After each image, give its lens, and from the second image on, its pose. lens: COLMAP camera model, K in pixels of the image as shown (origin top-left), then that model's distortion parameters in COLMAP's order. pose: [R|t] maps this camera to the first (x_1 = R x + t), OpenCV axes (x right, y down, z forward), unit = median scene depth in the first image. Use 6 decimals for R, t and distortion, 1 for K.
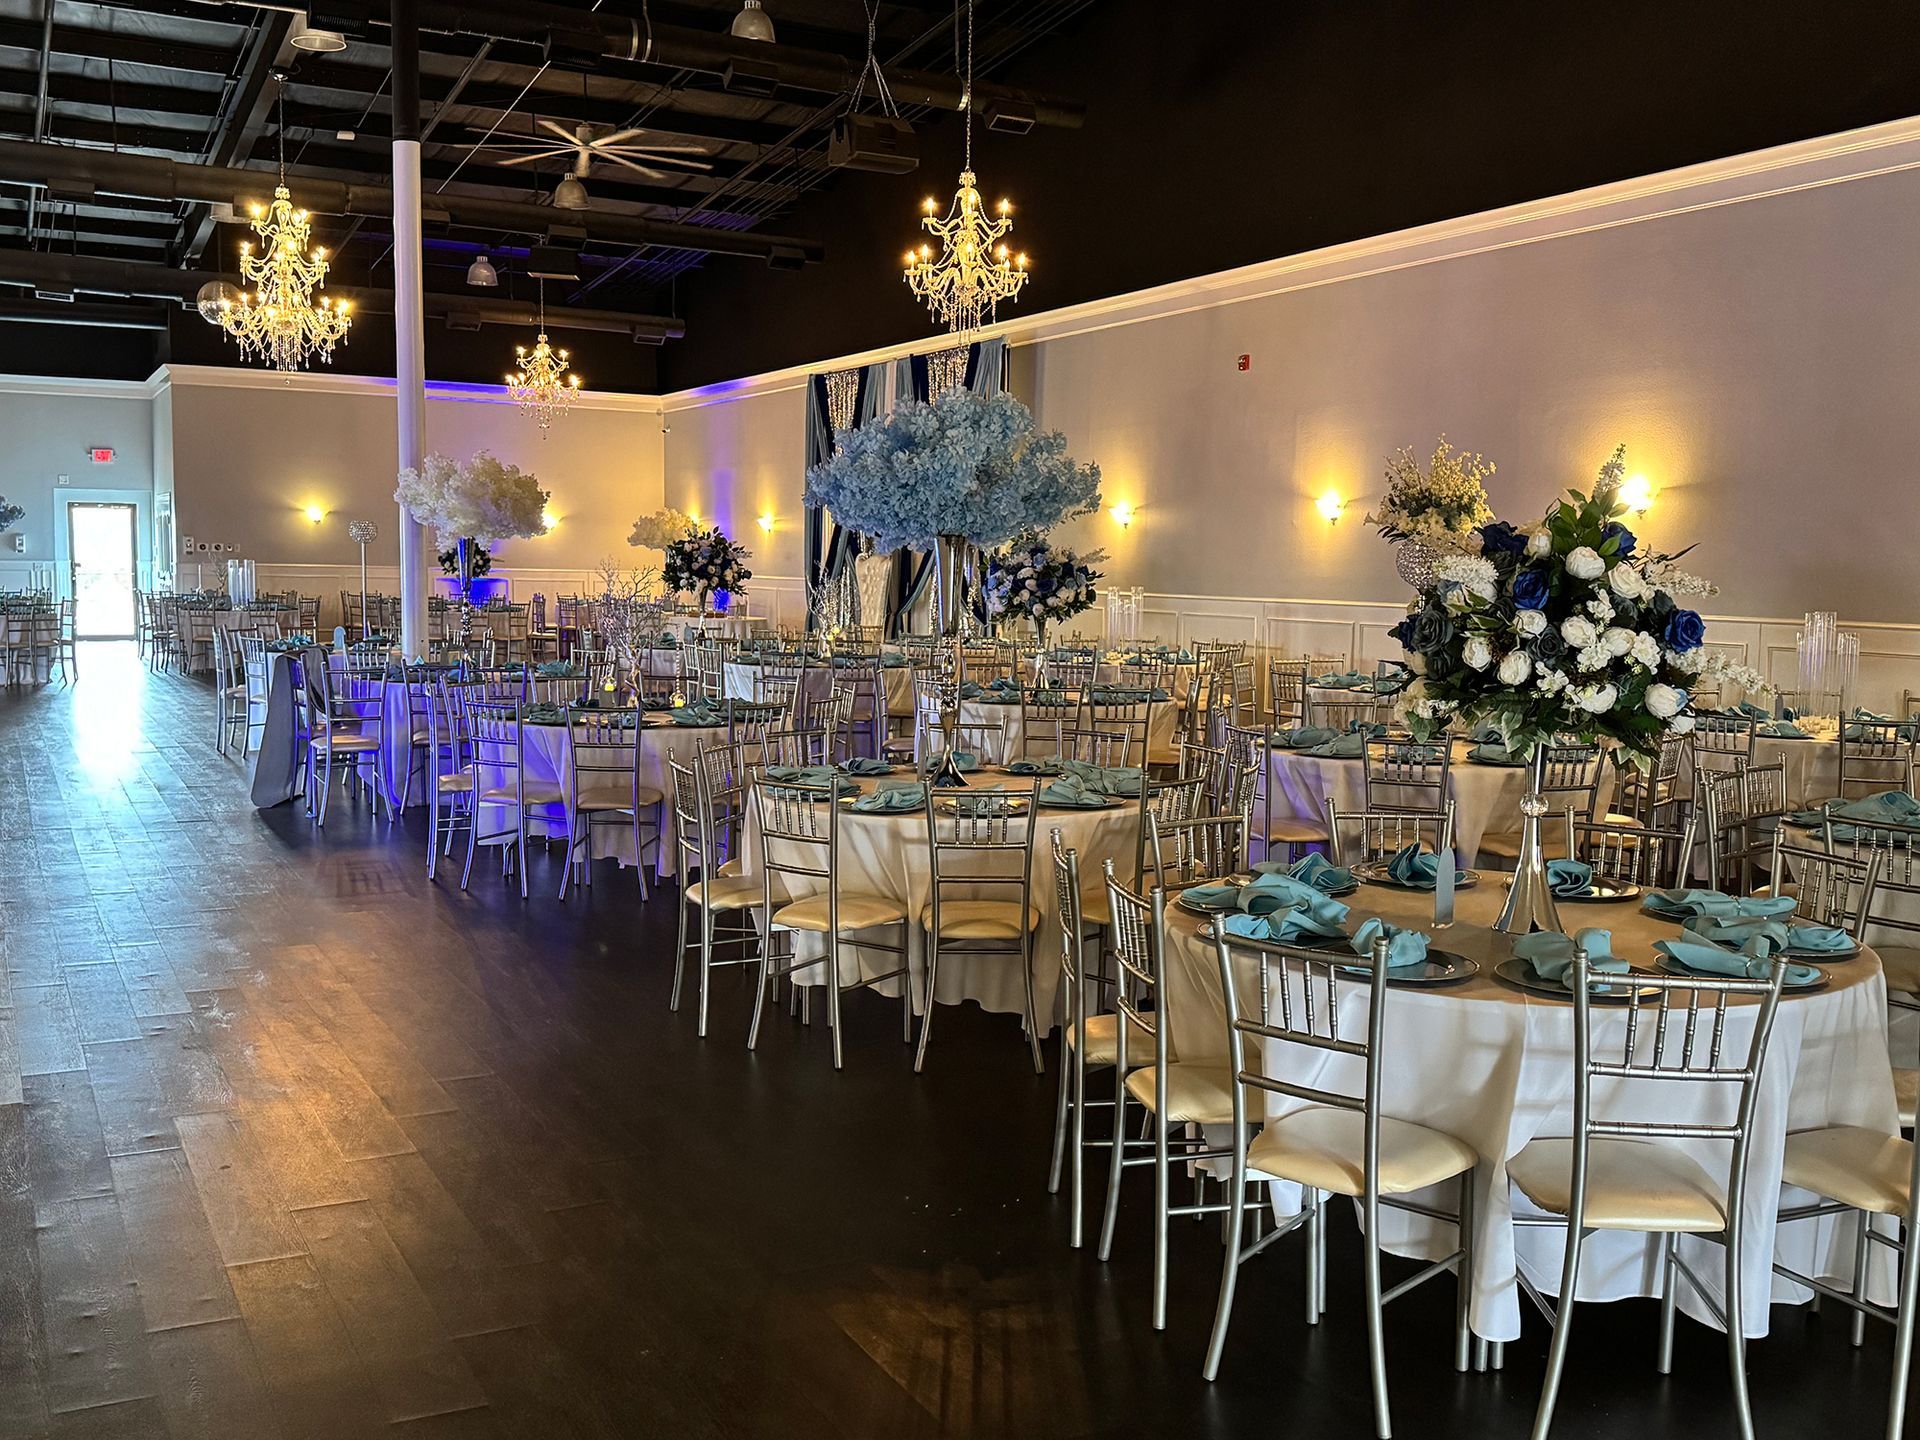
lens RADIAL K [[1891.5, 0, 995.9], [0, 1891.5, 724.9], [0, 0, 1]] dist [0.155598, -0.295611]
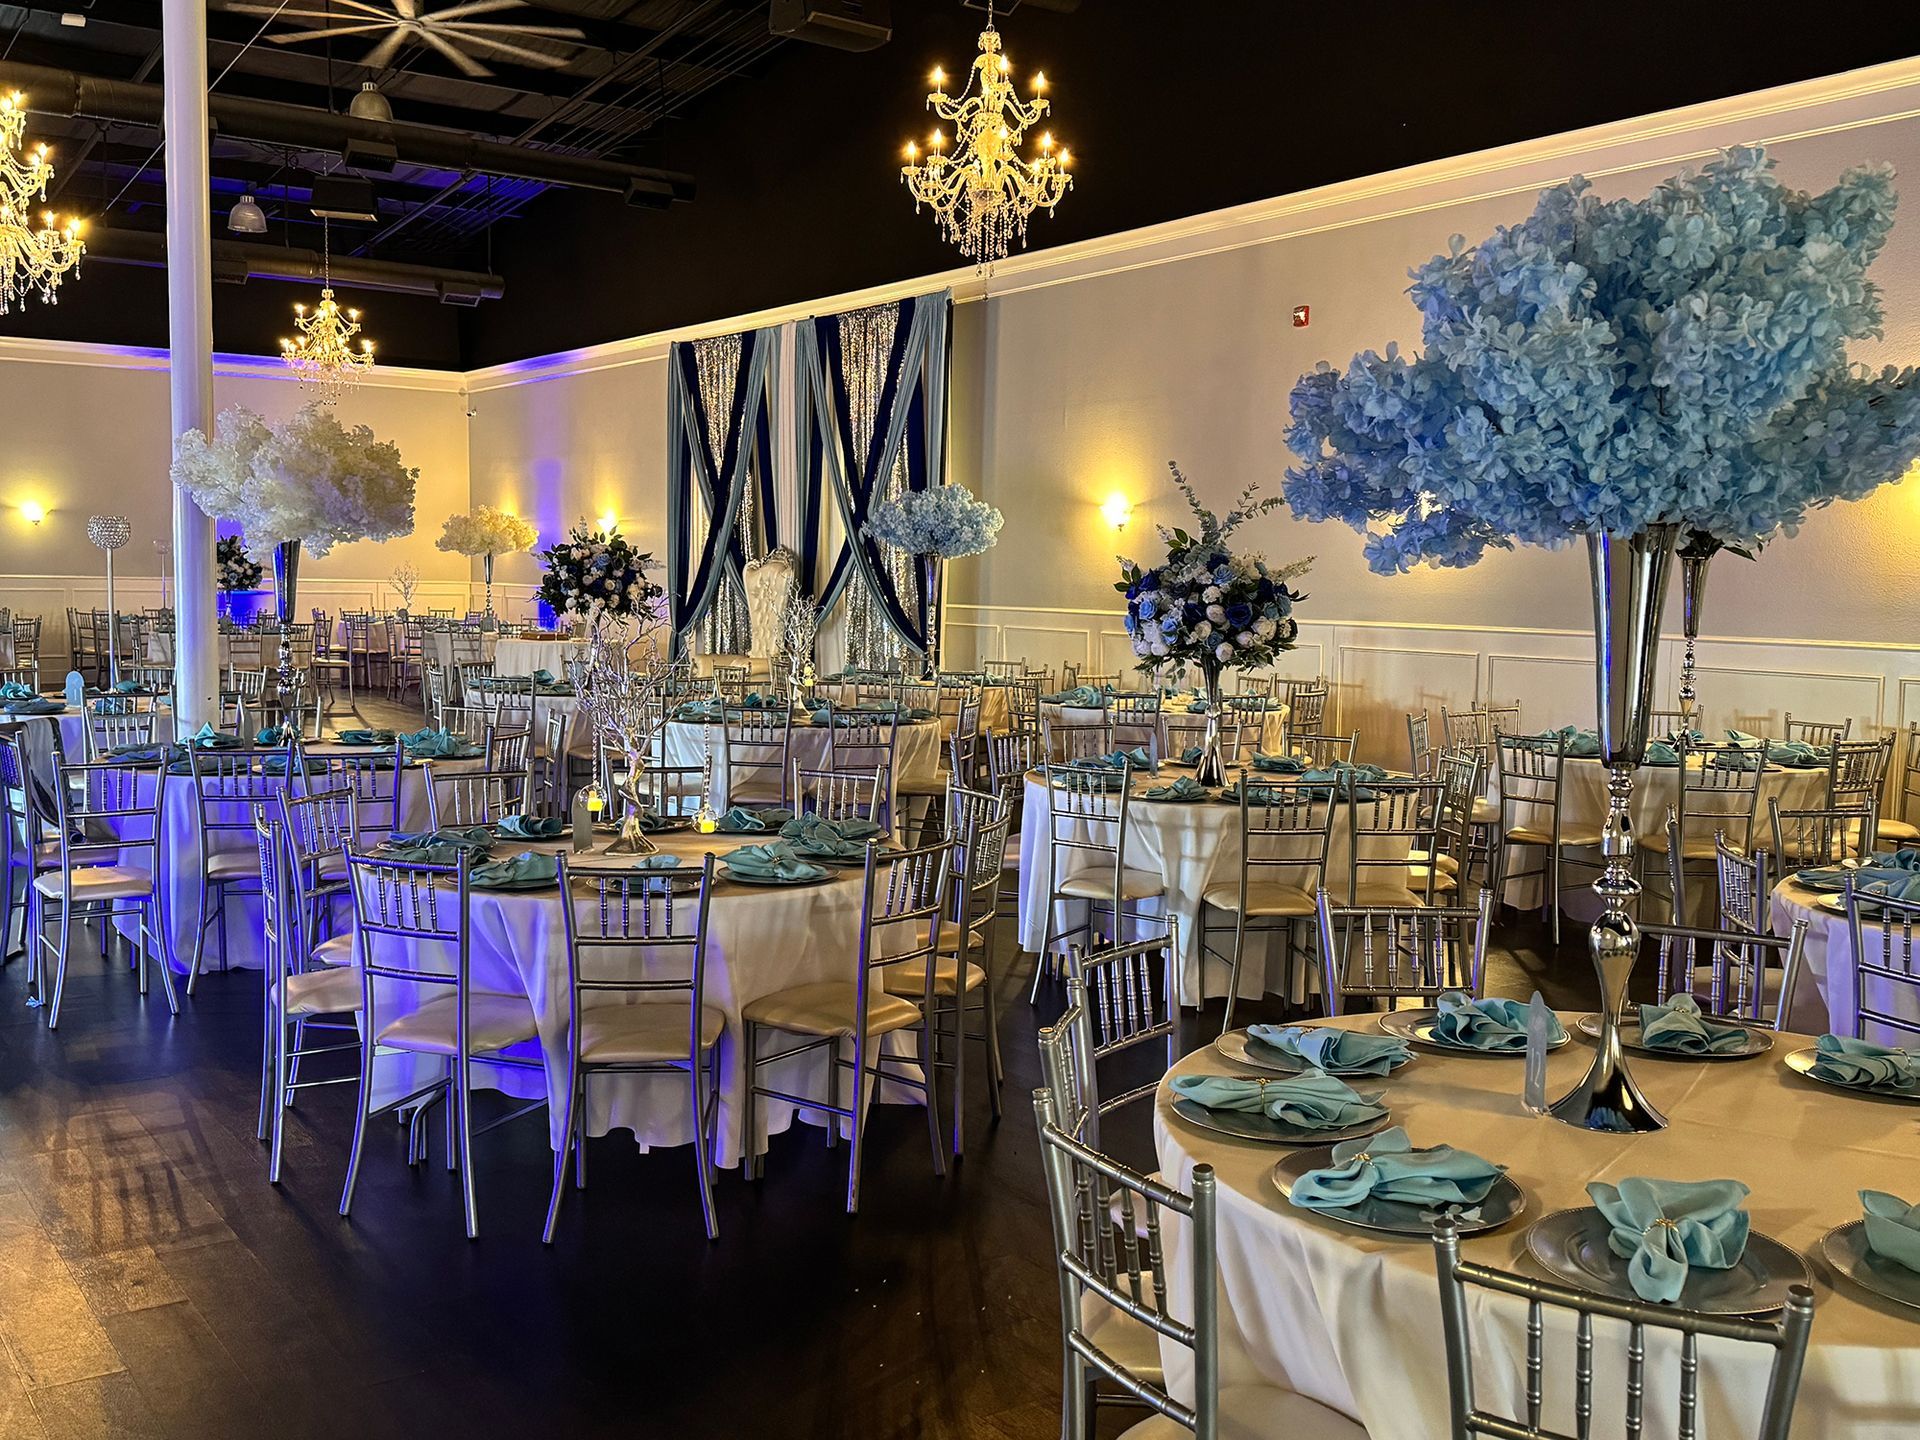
lens RADIAL K [[1891.5, 0, 995.9], [0, 1891.5, 724.9], [0, 0, 1]] dist [0.155598, -0.295611]
pose [[0.992433, -0.010162, 0.122367, -0.092864], [0.010570, 0.999941, -0.002683, -0.024463], [-0.122332, 0.003956, 0.992481, 0.256943]]
